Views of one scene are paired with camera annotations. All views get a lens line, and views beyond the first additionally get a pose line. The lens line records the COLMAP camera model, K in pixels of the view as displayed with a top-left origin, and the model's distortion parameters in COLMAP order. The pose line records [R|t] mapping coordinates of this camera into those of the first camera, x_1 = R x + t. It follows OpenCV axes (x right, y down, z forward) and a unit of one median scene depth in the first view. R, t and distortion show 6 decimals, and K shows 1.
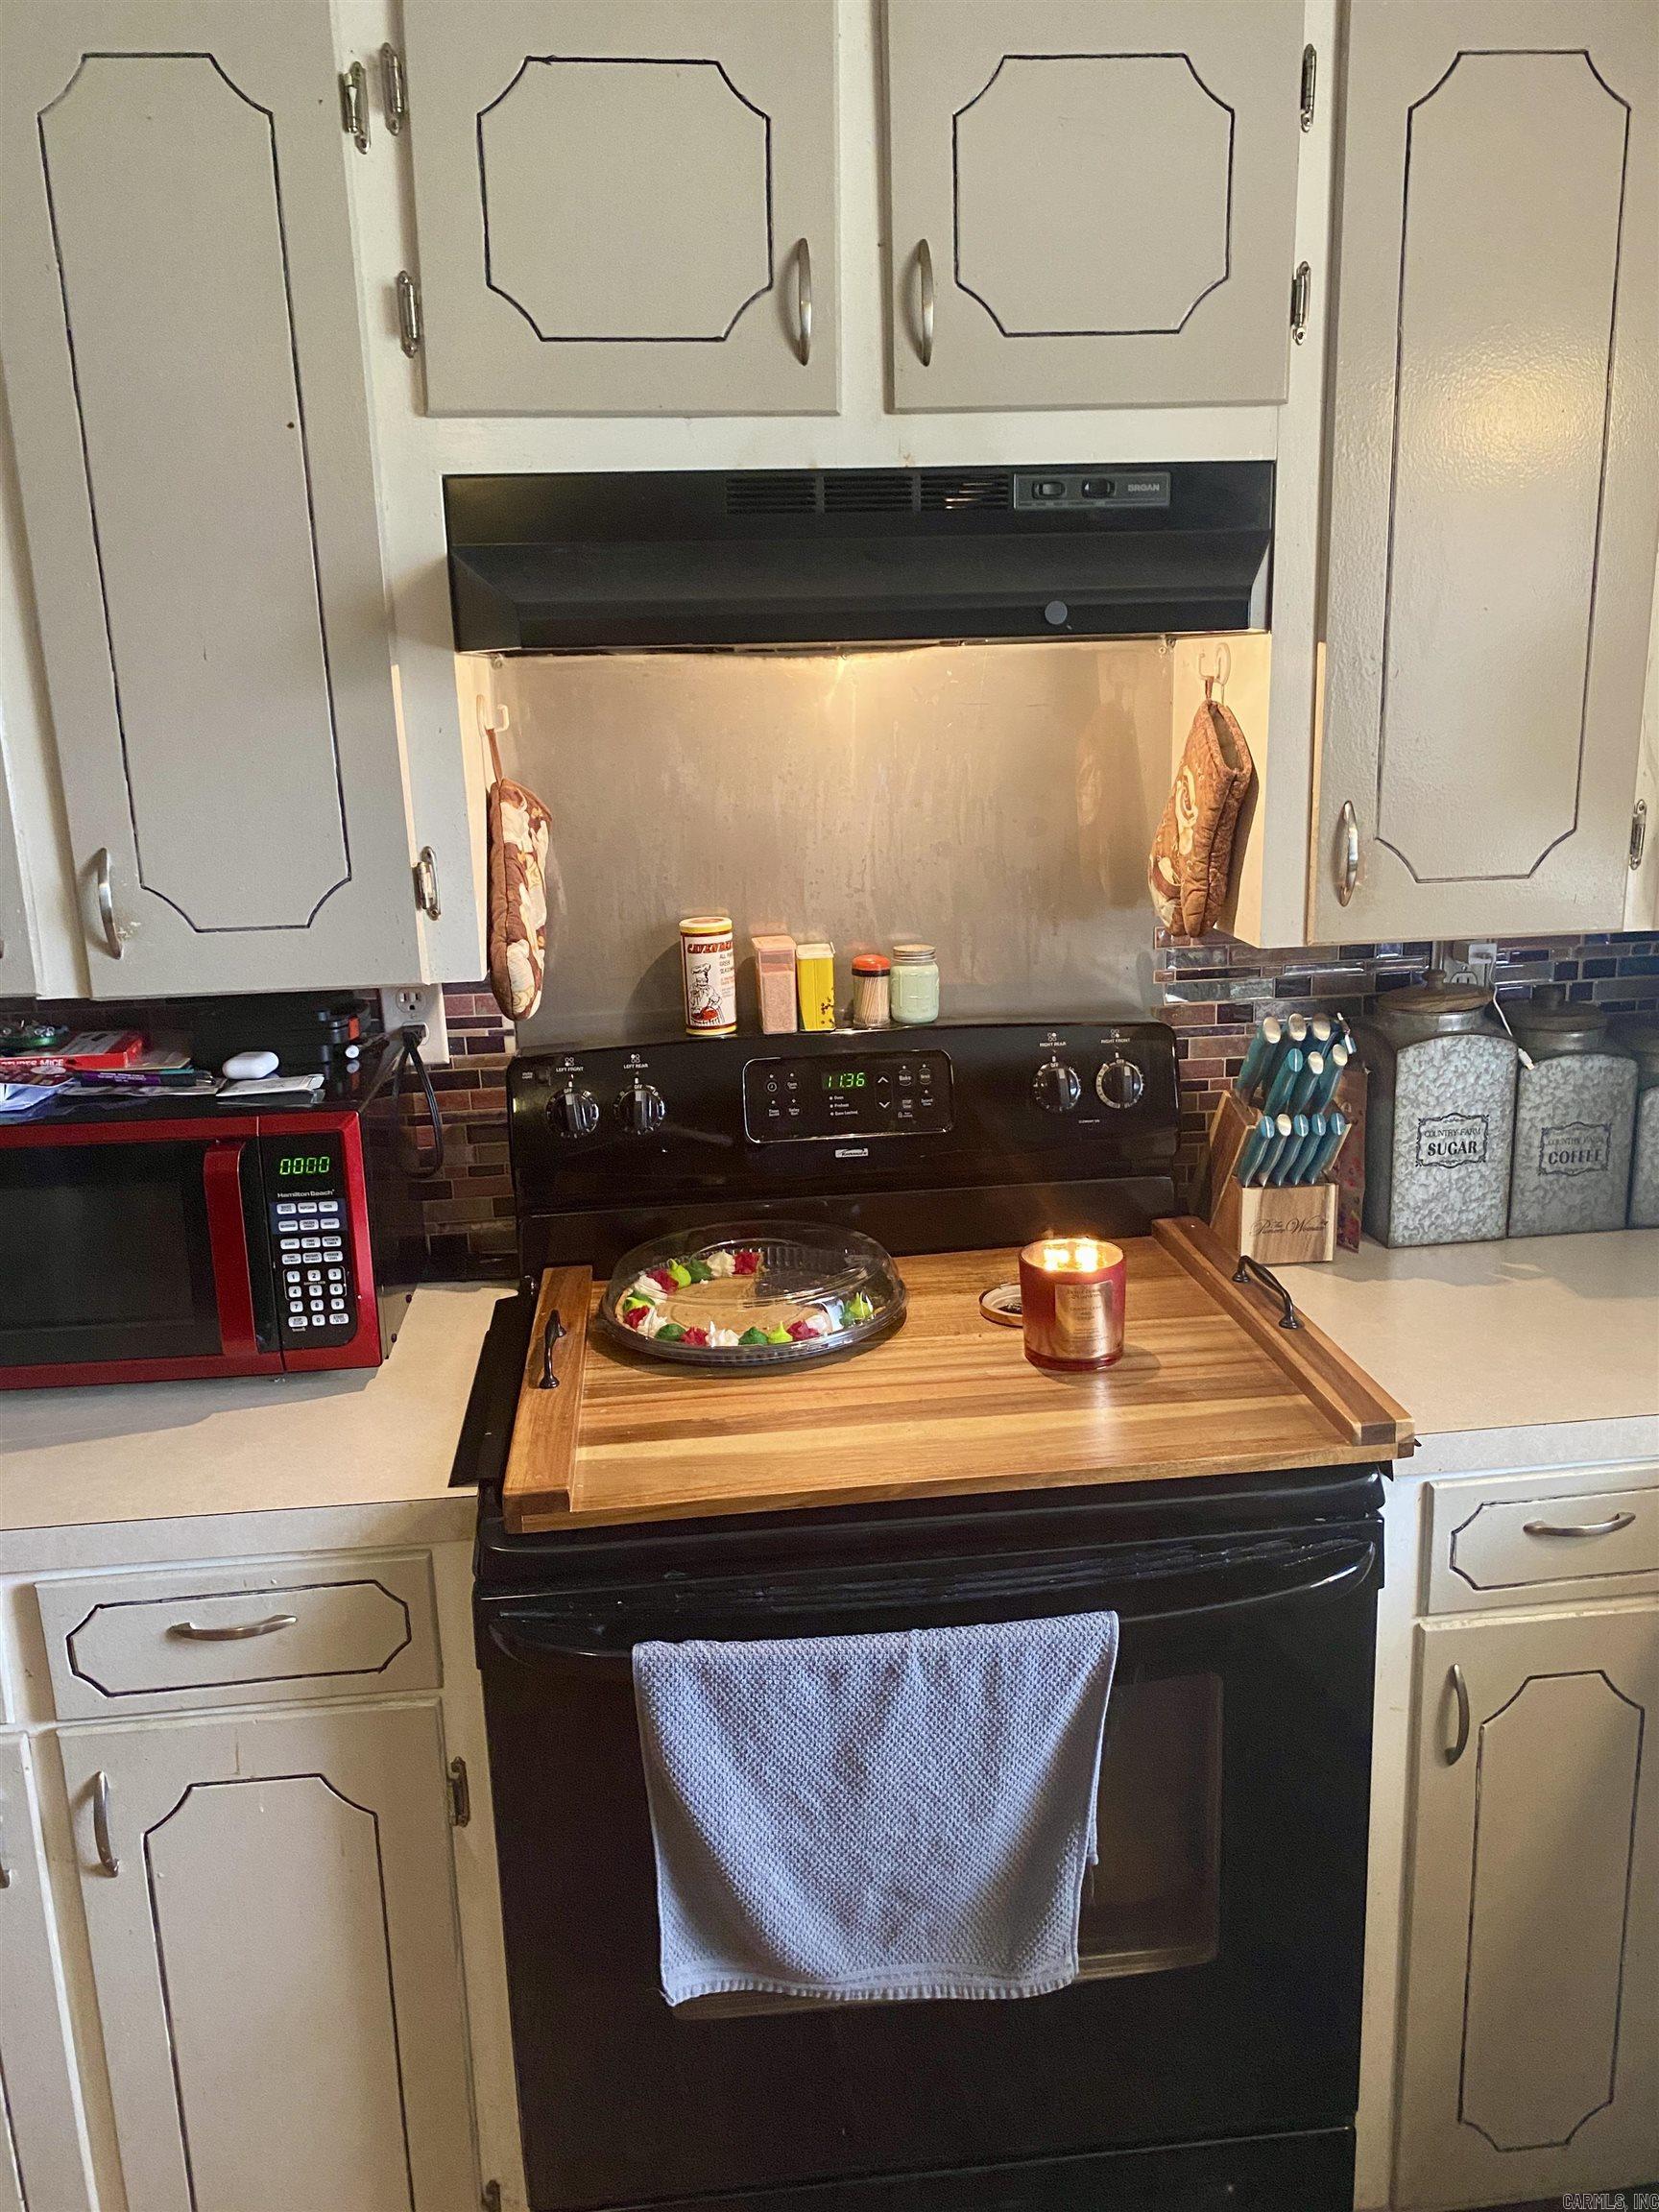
lens RADIAL K [[1655.7, 0, 814.3], [0, 1655.7, 1097.9], [0, 0, 1]] dist [0.018251, -0.016822]
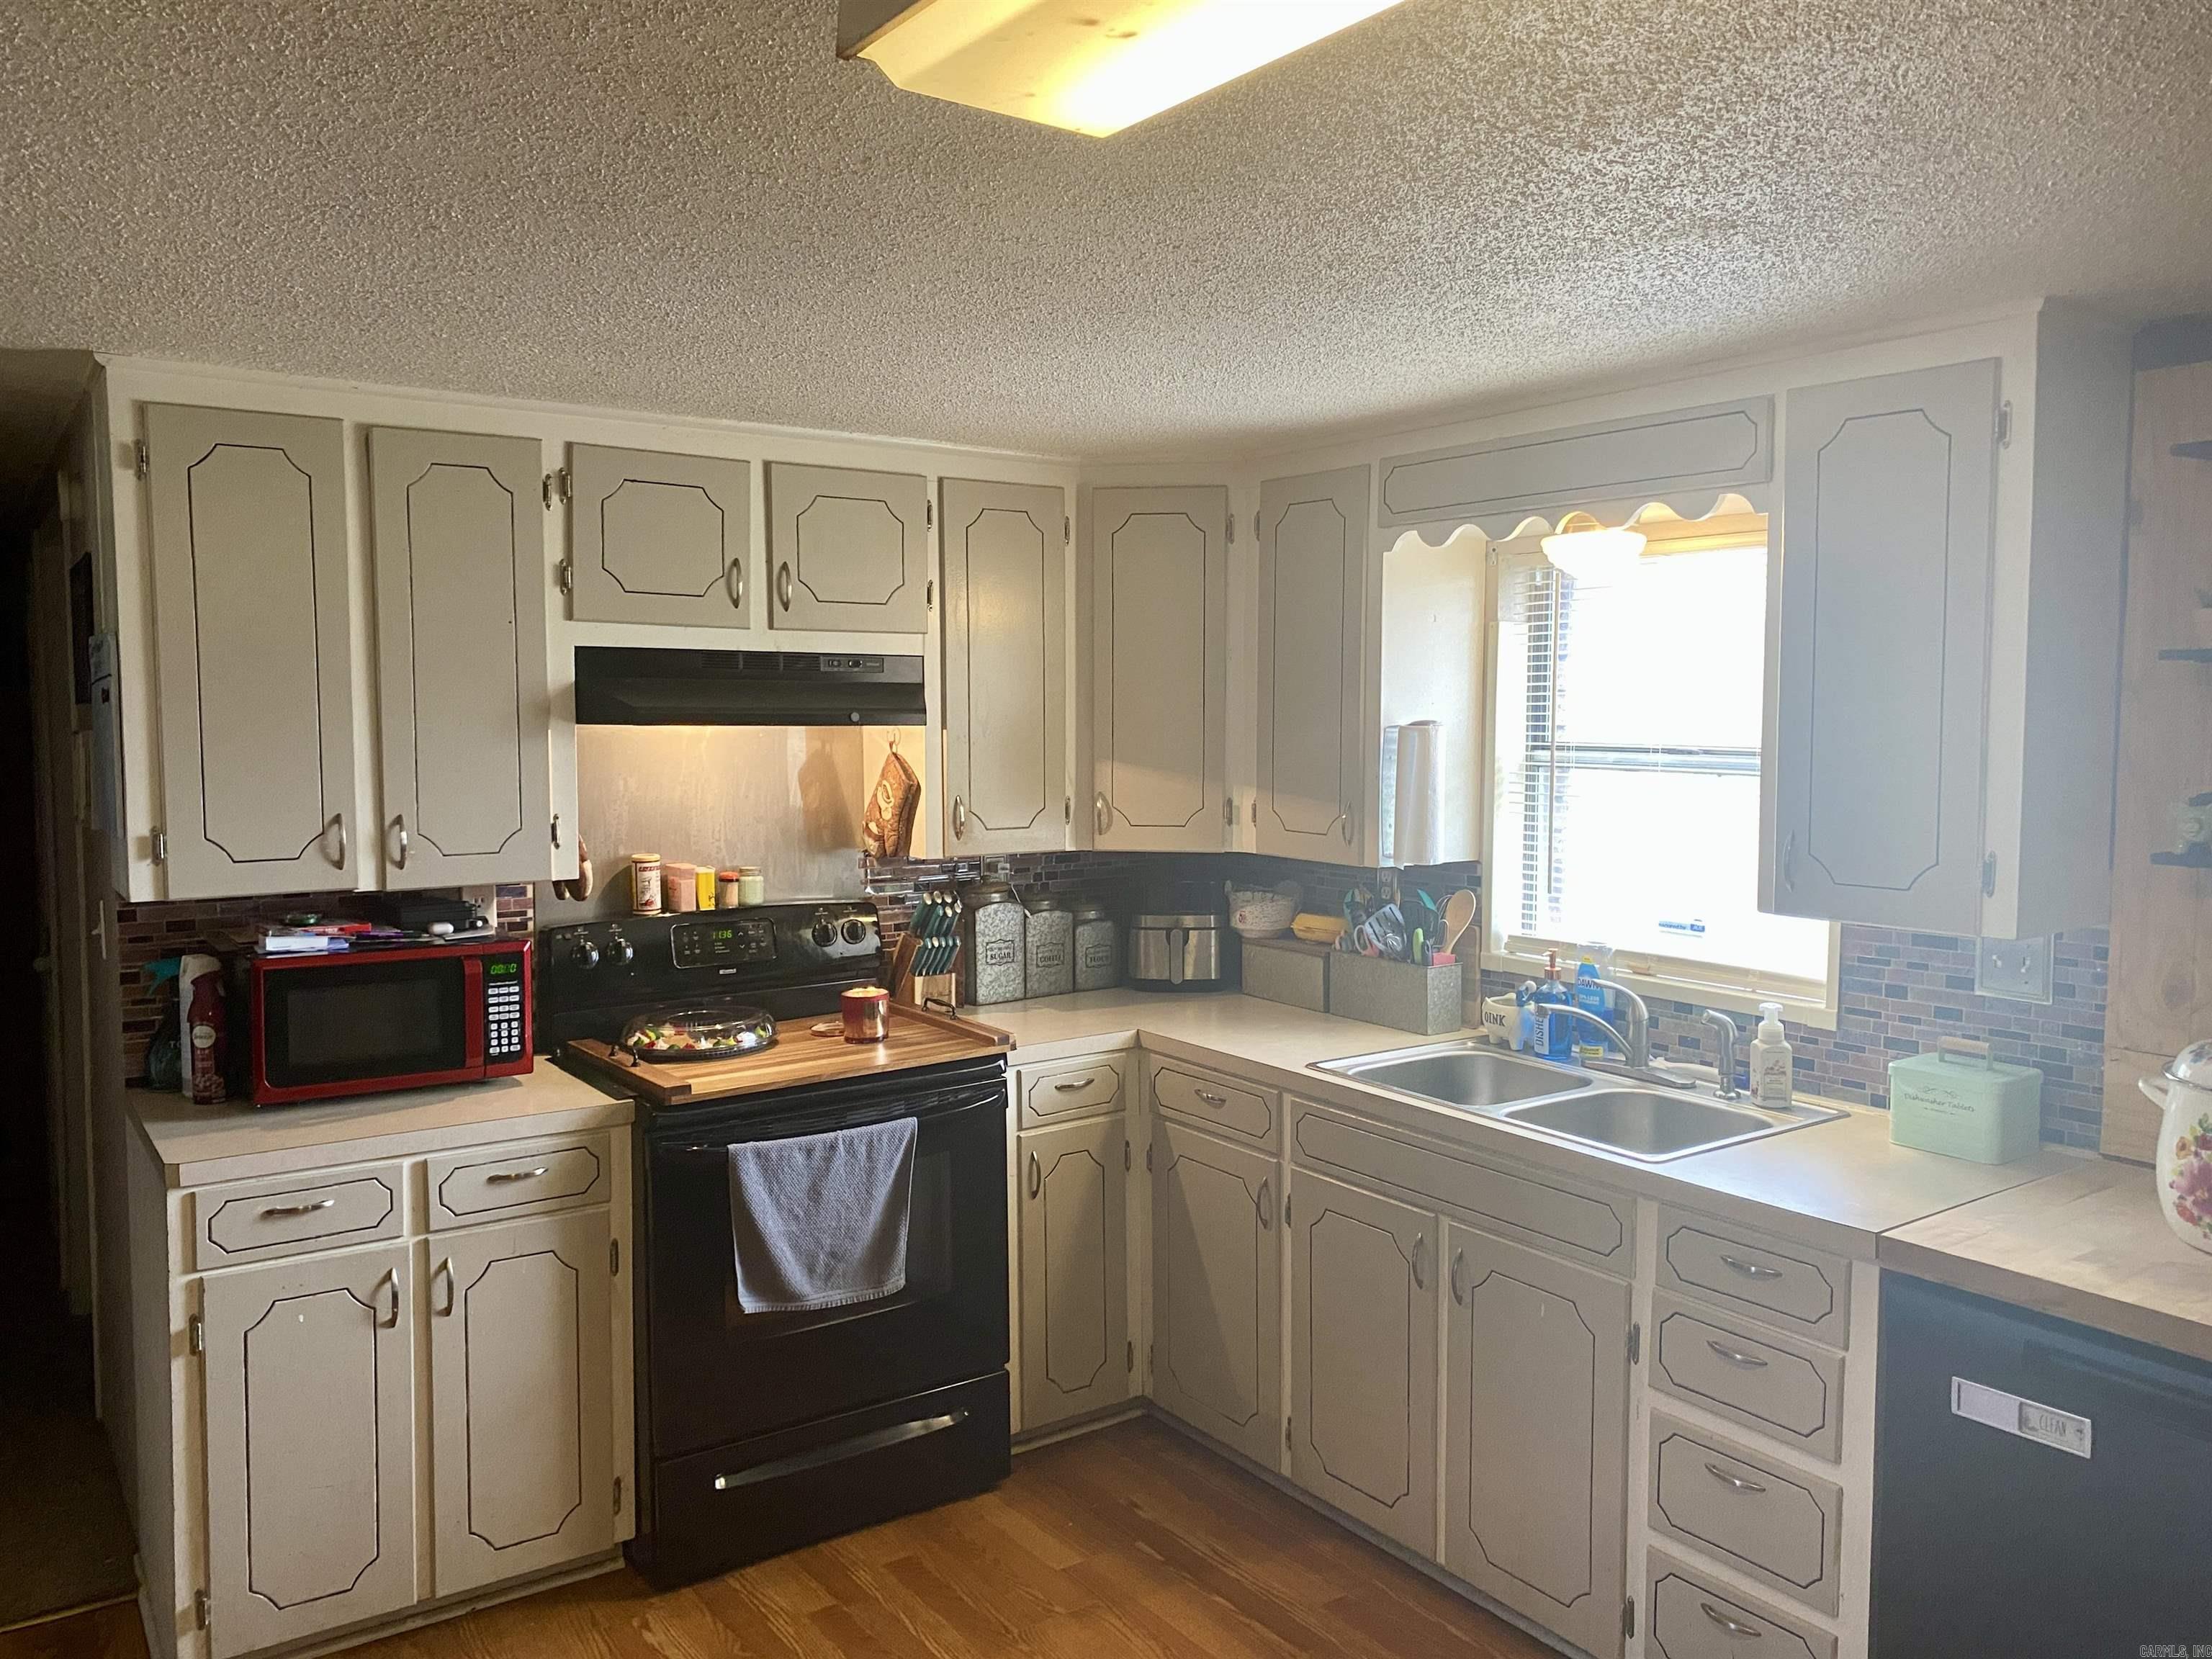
lens RADIAL K [[1655.7, 0, 1103.3], [0, 1655.7, 822.7], [0, 0, 1]] dist [0.018251, -0.016822]
pose [[0.869846, -0.002537, 0.493317, -0.681374], [0.090067, 0.983996, -0.153750, 0.246914], [-0.485032, 0.178171, 0.856154, -1.138518]]
